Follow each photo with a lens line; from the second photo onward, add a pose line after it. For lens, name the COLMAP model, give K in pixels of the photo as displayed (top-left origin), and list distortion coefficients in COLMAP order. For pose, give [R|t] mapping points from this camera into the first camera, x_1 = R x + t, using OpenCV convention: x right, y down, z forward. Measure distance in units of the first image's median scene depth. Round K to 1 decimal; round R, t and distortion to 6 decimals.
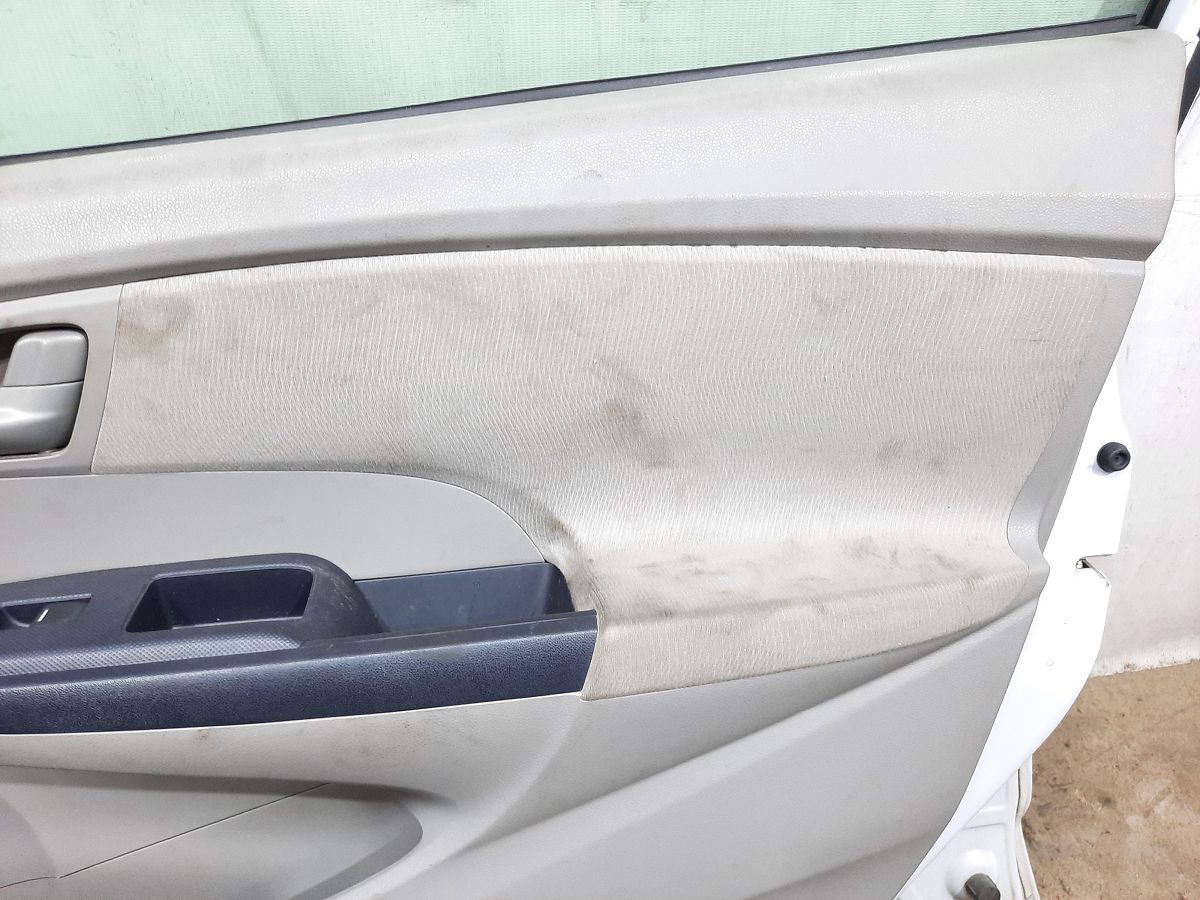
lens RADIAL K [[888.9, 0, 604.9], [0, 888.9, 446.0], [0, 0, 1]] dist [0.035344, -0.038951]
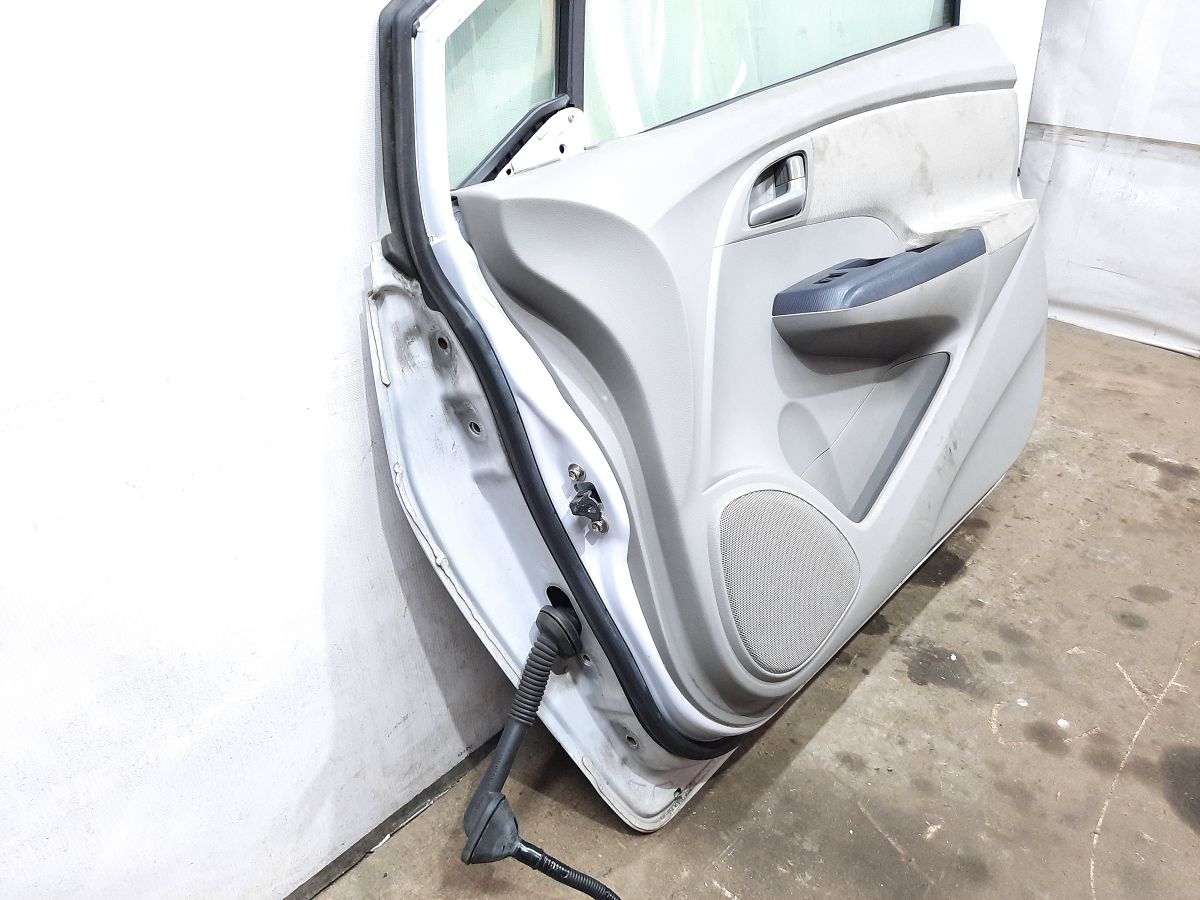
lens RADIAL K [[888.9, 0, 597.1], [0, 888.9, 453.7], [0, 0, 1]] dist [0.035344, -0.038951]
pose [[0.777282, -0.328065, 0.536848, -2.431663], [0.434759, 0.896860, -0.081405, 0.512050], [-0.454771, 0.296674, 0.839743, -0.464318]]
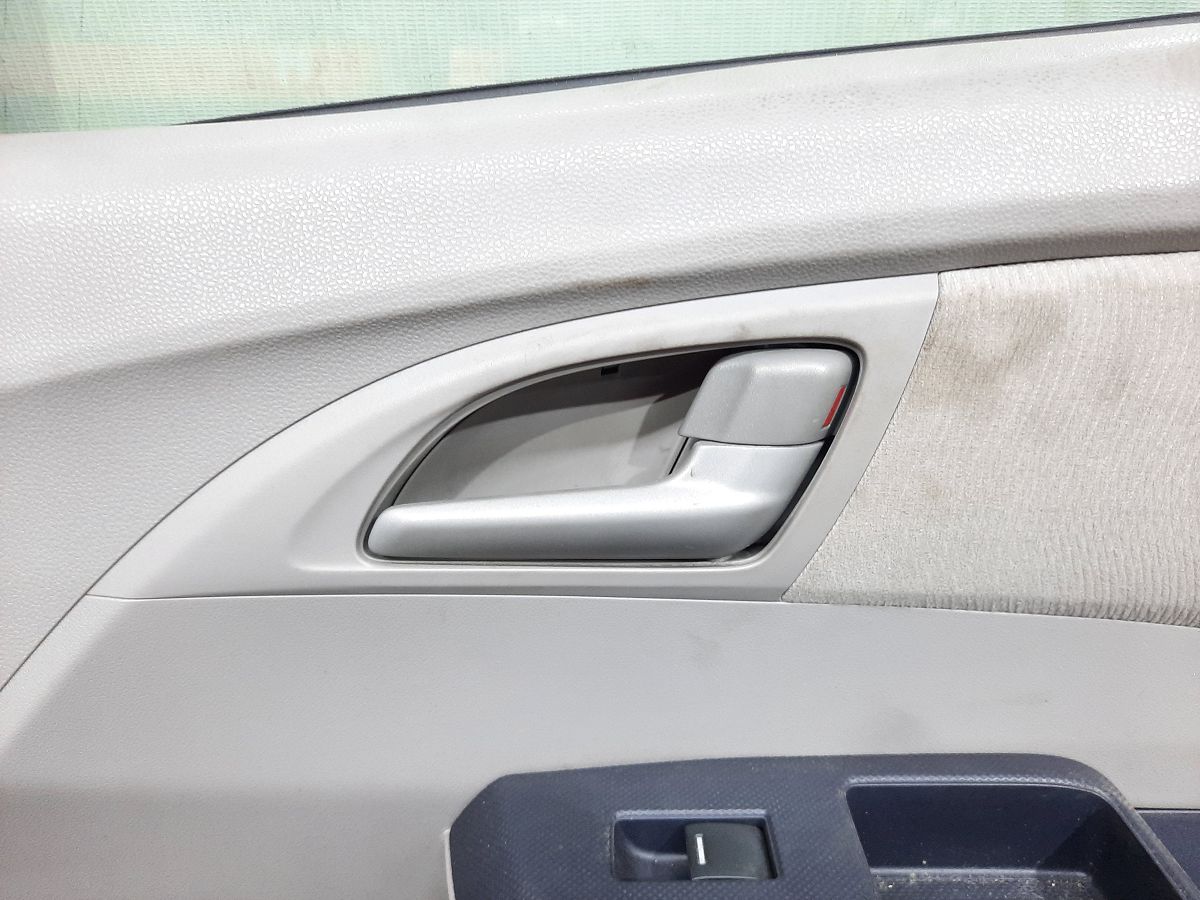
lens RADIAL K [[888.9, 0, 605.5], [0, 888.9, 452.5], [0, 0, 1]] dist [0.035344, -0.038951]
pose [[0.989789, 0.063345, -0.127695, -0.642226], [-0.072191, 0.995213, -0.065875, -0.018487], [0.122911, 0.074421, 0.989623, 0.422652]]
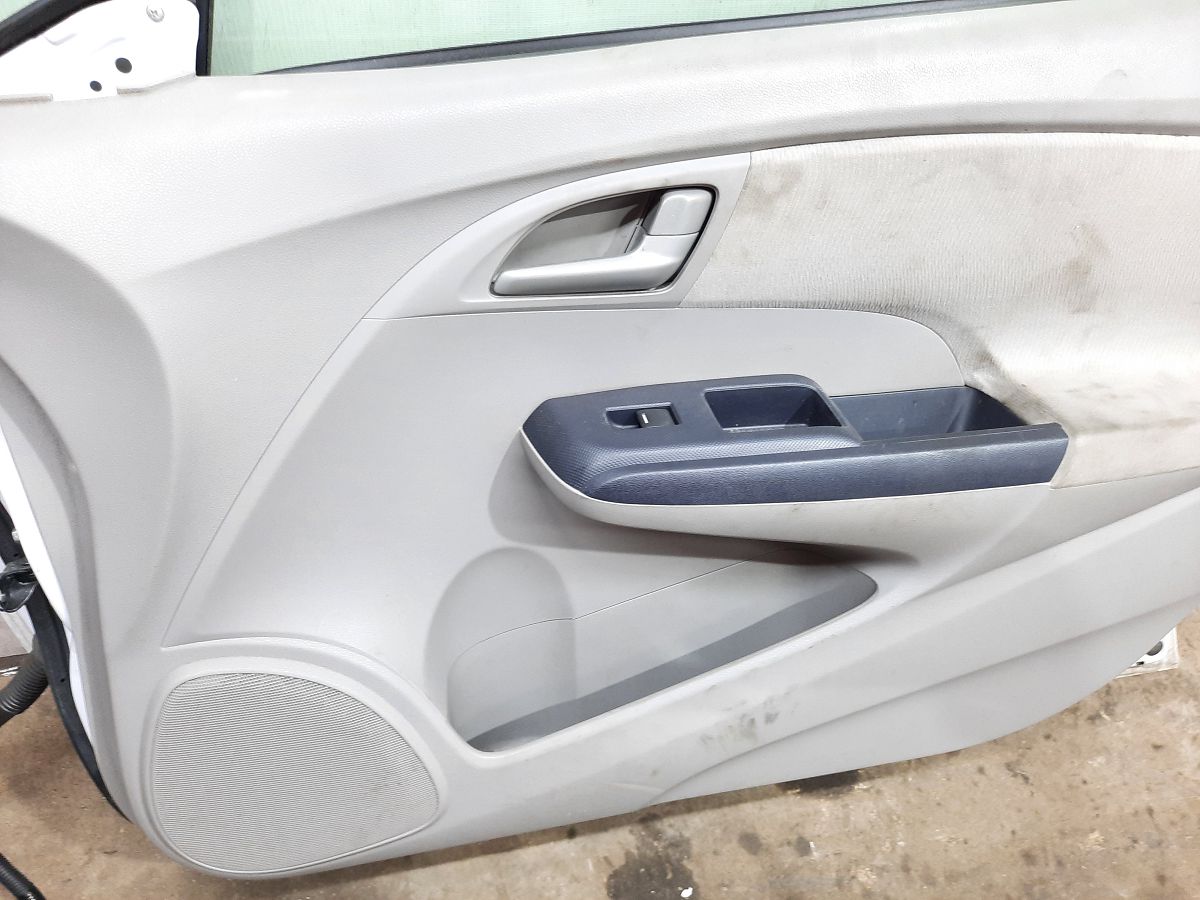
lens RADIAL K [[888.9, 0, 598.1], [0, 888.9, 453.4], [0, 0, 1]] dist [0.035344, -0.038951]
pose [[0.996071, 0.015634, 0.087164, -0.817165], [-0.032895, 0.979186, 0.200281, -0.014582], [-0.082219, -0.202361, 0.975854, -0.247327]]
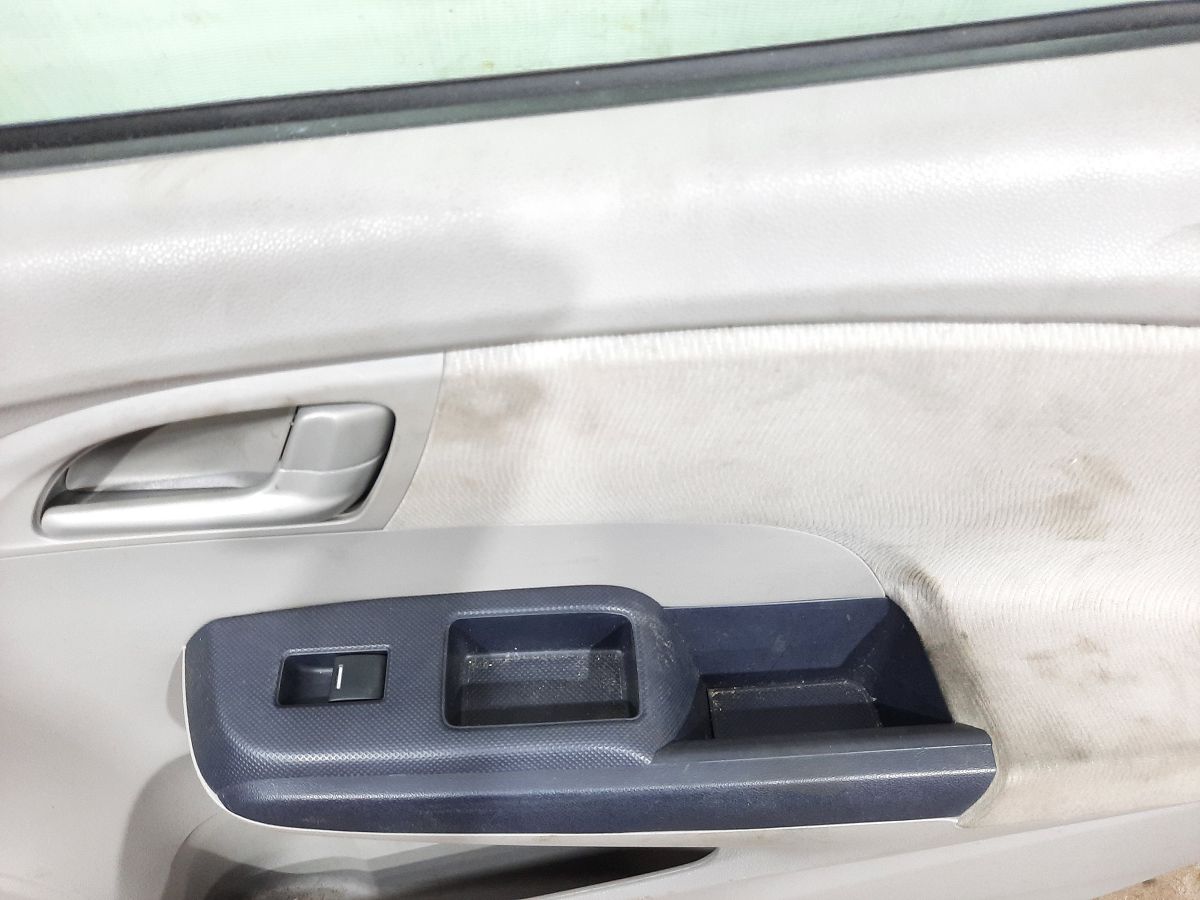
lens RADIAL K [[888.9, 0, 599.6], [0, 888.9, 455.8], [0, 0, 1]] dist [0.035344, -0.038951]
pose [[0.995690, 0.089721, -0.023498, -0.385178], [-0.068938, 0.885427, 0.459636, -0.415765], [0.062045, -0.456035, 0.887796, 0.358207]]
